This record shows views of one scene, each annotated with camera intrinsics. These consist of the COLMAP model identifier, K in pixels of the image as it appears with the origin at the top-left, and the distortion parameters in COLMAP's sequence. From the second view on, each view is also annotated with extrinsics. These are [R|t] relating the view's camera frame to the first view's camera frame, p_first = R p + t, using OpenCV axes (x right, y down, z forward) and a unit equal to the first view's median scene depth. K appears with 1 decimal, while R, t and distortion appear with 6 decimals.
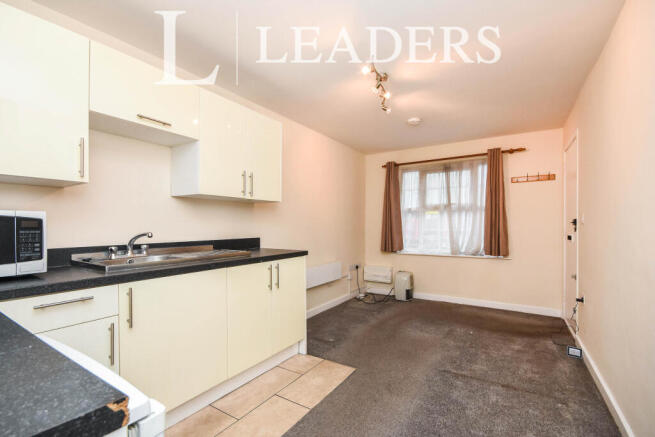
lens RADIAL K [[295.3, 0, 327.7], [0, 295.3, 227.9], [0, 0, 1]] dist [0.024564, 0.000314]
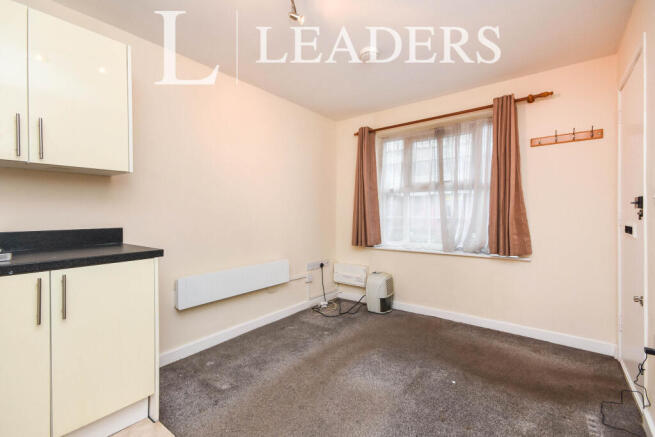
lens RADIAL K [[292.8, 0, 324.8], [0, 292.8, 215.4], [0, 0, 1]] dist [0.033678, -0.000614]
pose [[0.994452, -0.001223, -0.105181, 0.228997], [0.000890, 0.999994, -0.003220, 0.005202], [0.105185, 0.003108, 0.994448, 0.288681]]
